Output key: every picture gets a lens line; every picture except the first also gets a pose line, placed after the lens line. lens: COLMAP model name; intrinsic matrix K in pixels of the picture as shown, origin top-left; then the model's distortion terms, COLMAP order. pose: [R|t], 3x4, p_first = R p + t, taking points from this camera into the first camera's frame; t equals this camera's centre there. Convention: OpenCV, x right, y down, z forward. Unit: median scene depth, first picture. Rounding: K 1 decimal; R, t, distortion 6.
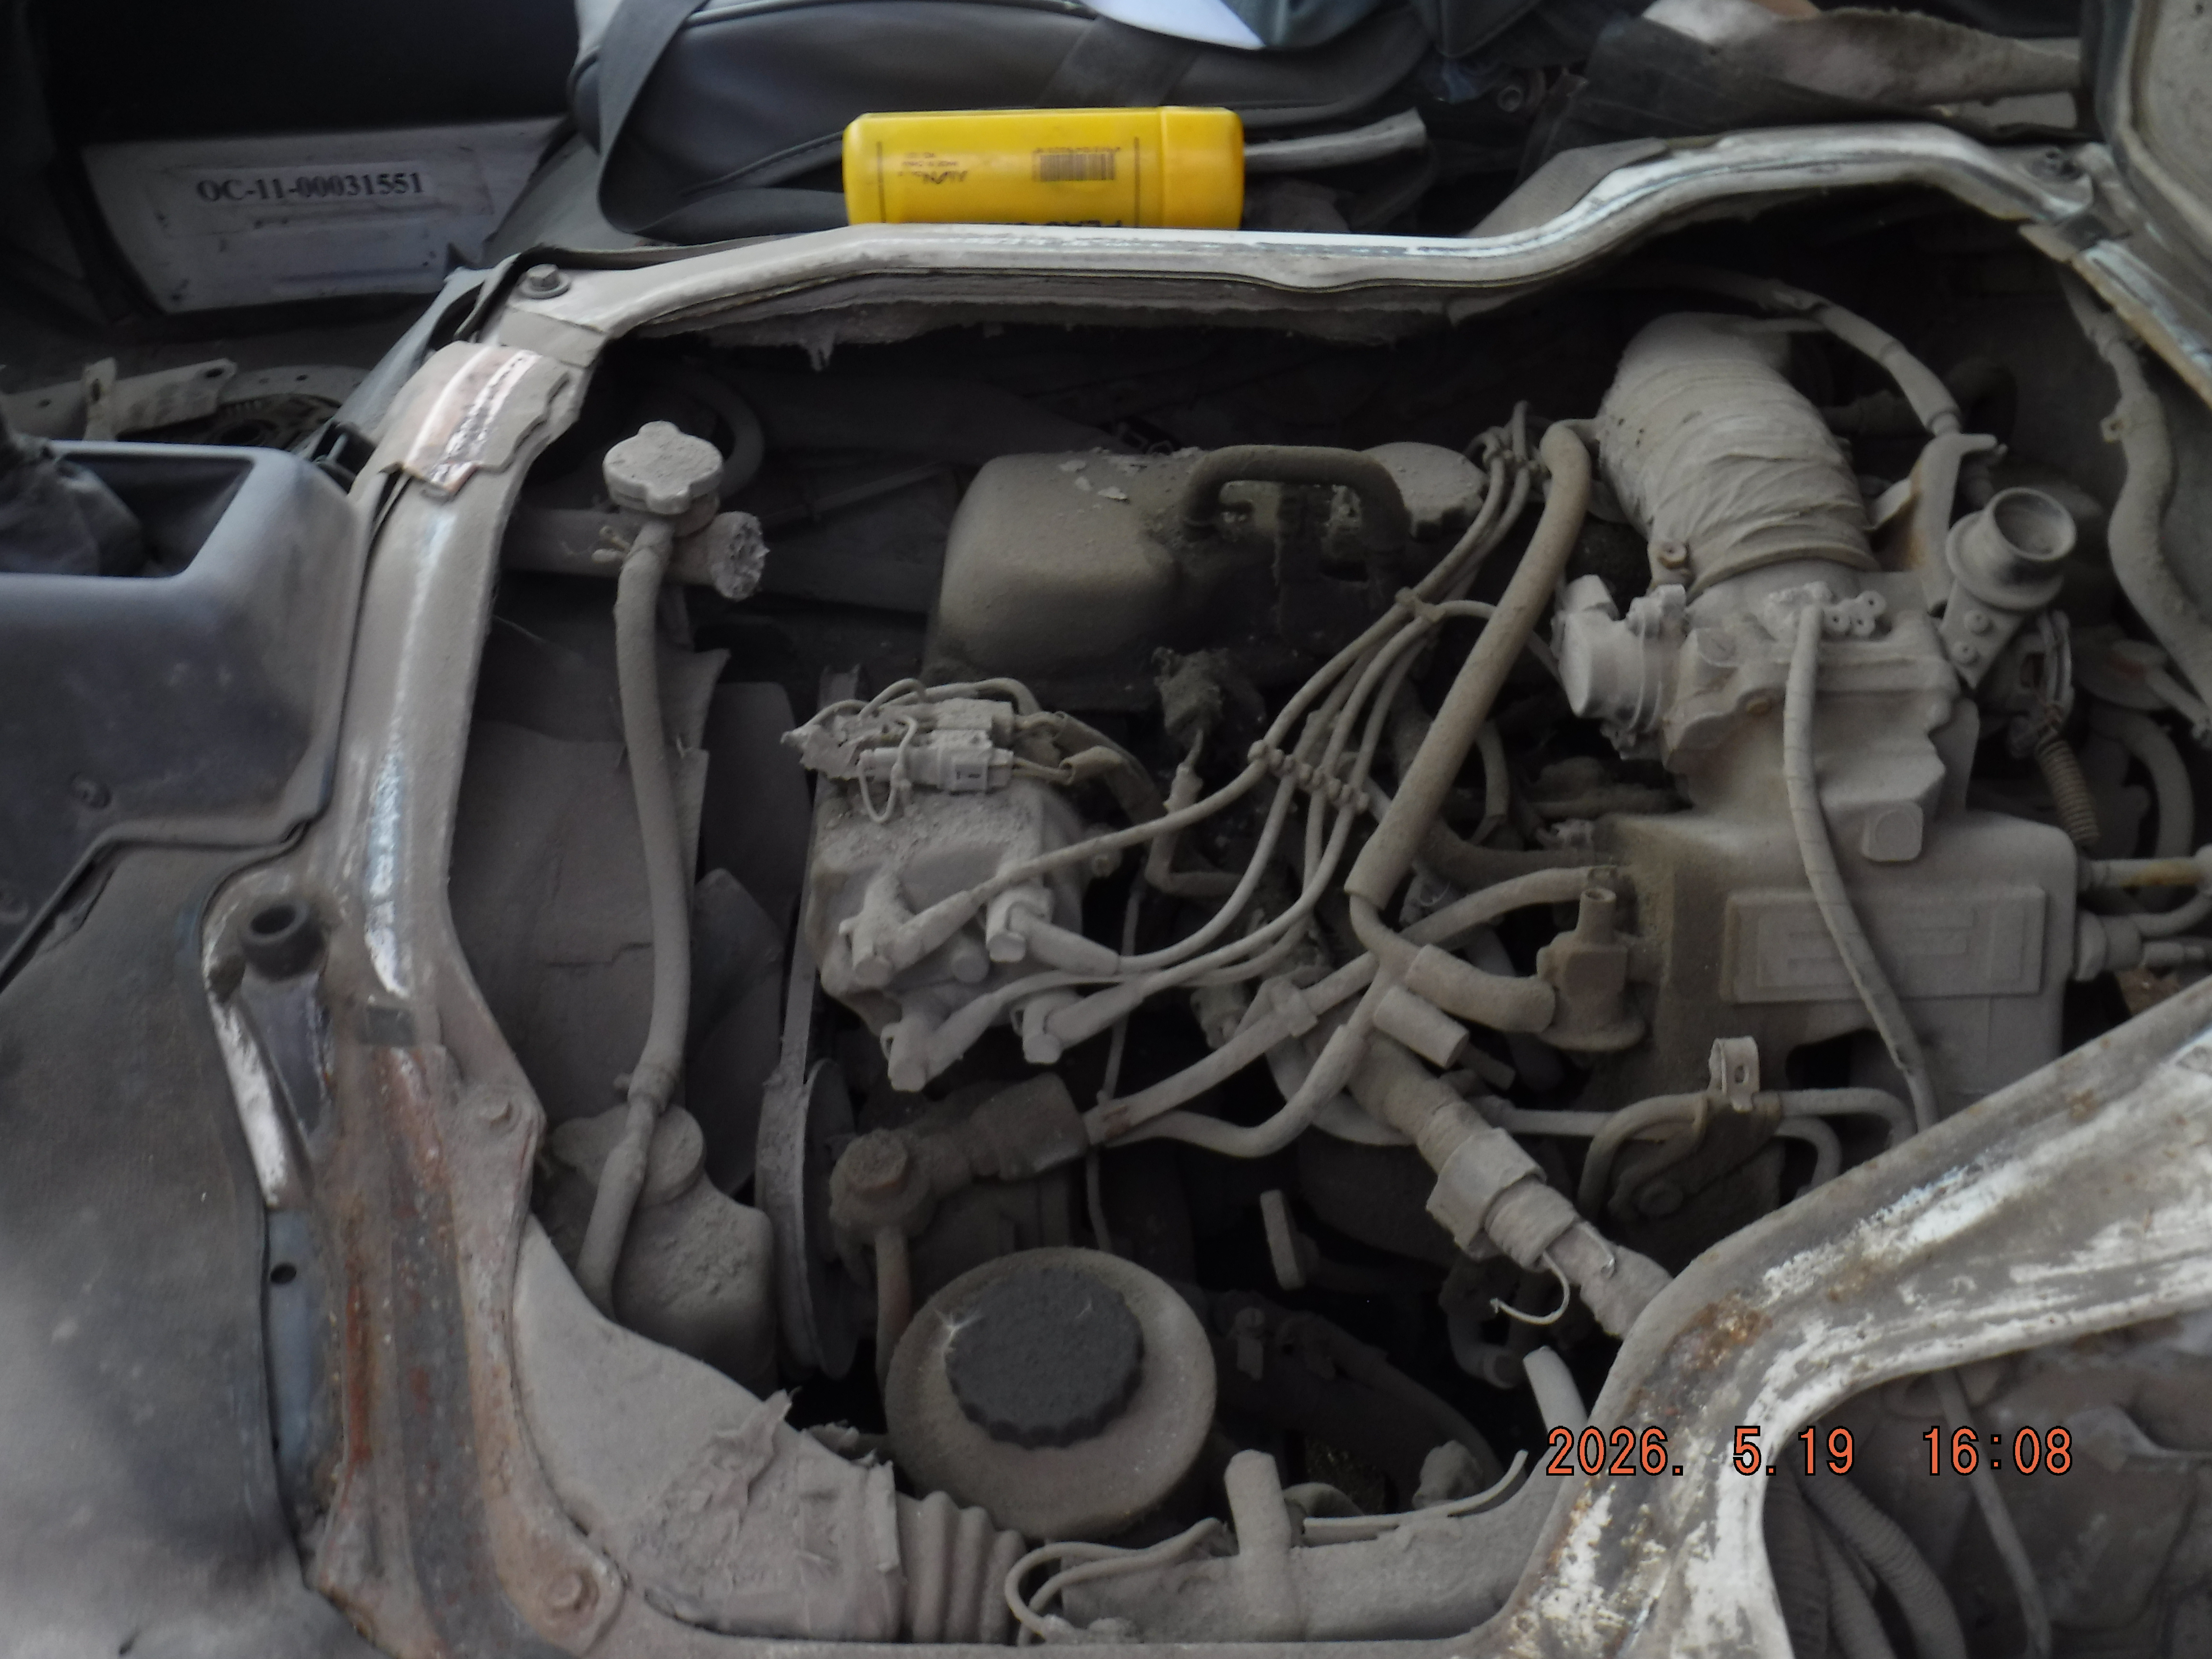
lens RADIAL K [[1770.4, 0, 1106.0], [0, 1770.4, 829.5], [0, 0, 1]] dist [-0.105020, 0.025114]
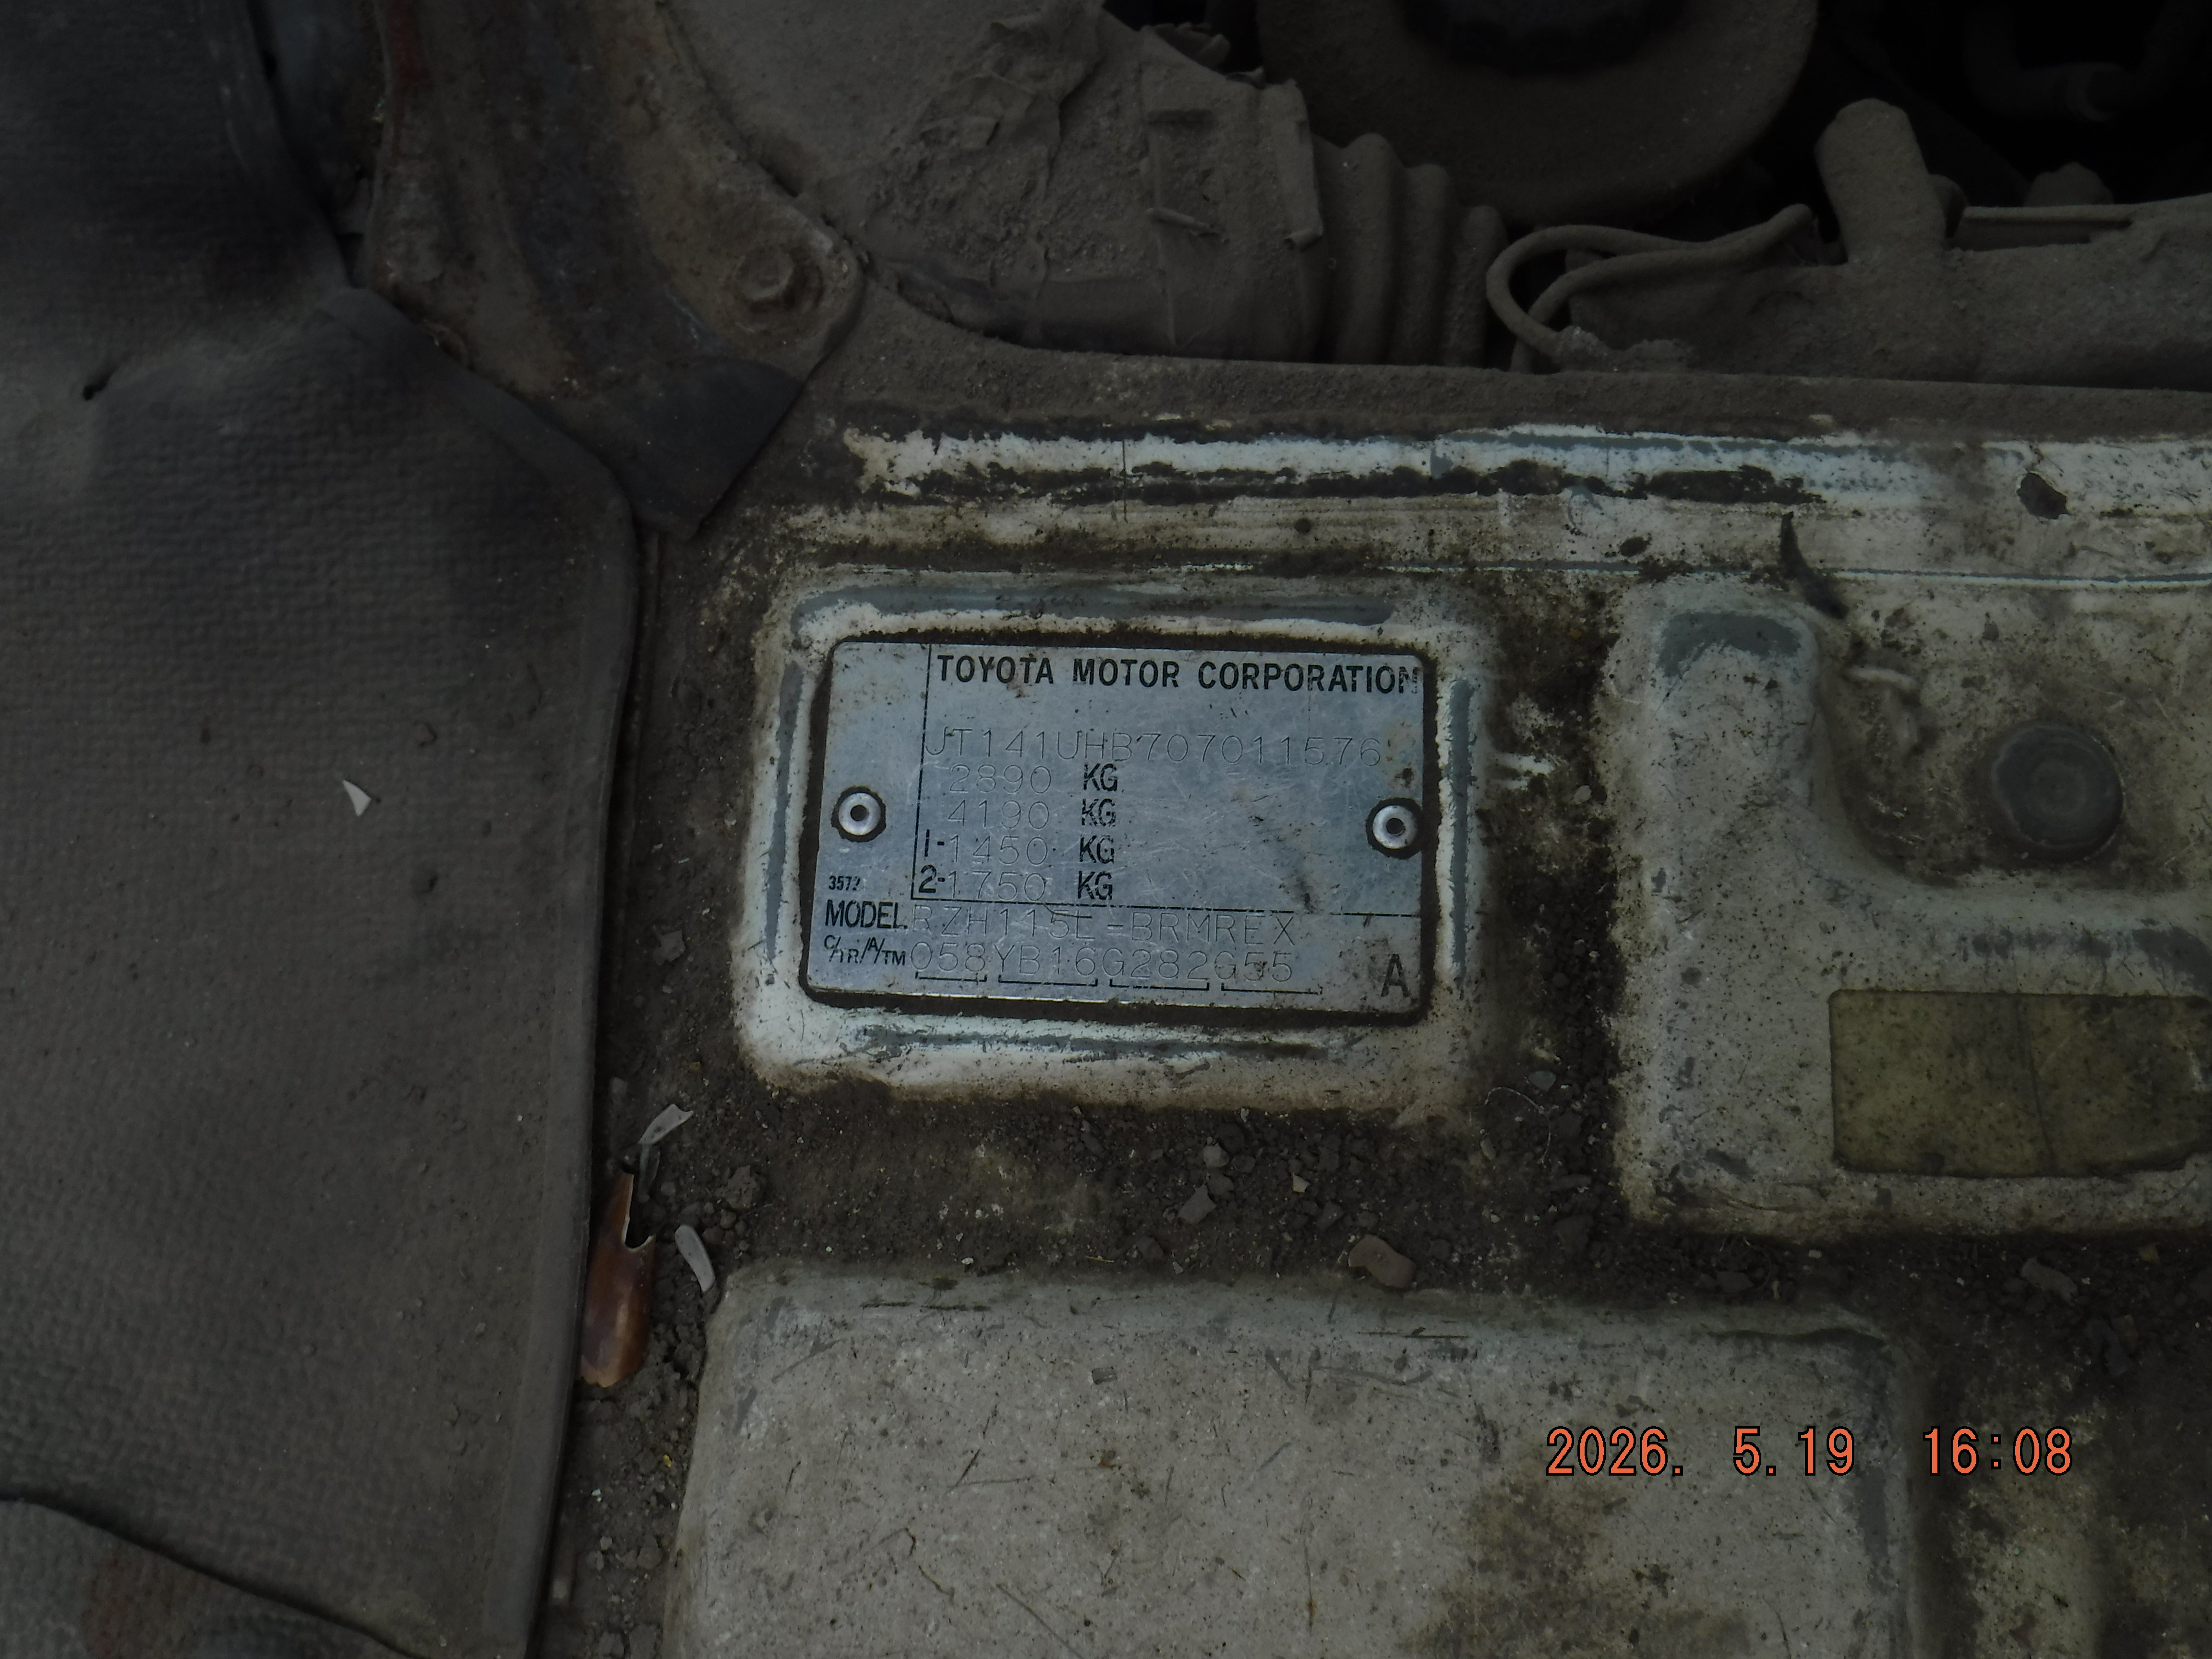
lens RADIAL K [[1804.8, 0, 1108.8], [0, 1804.8, 866.8], [0, 0, 1]] dist [-0.109277, 0.041259]
pose [[0.995810, 0.042242, -0.081101, -0.131243], [0.012155, 0.817888, 0.575248, 0.245990], [0.090631, -0.573824, 0.813948, 0.370127]]
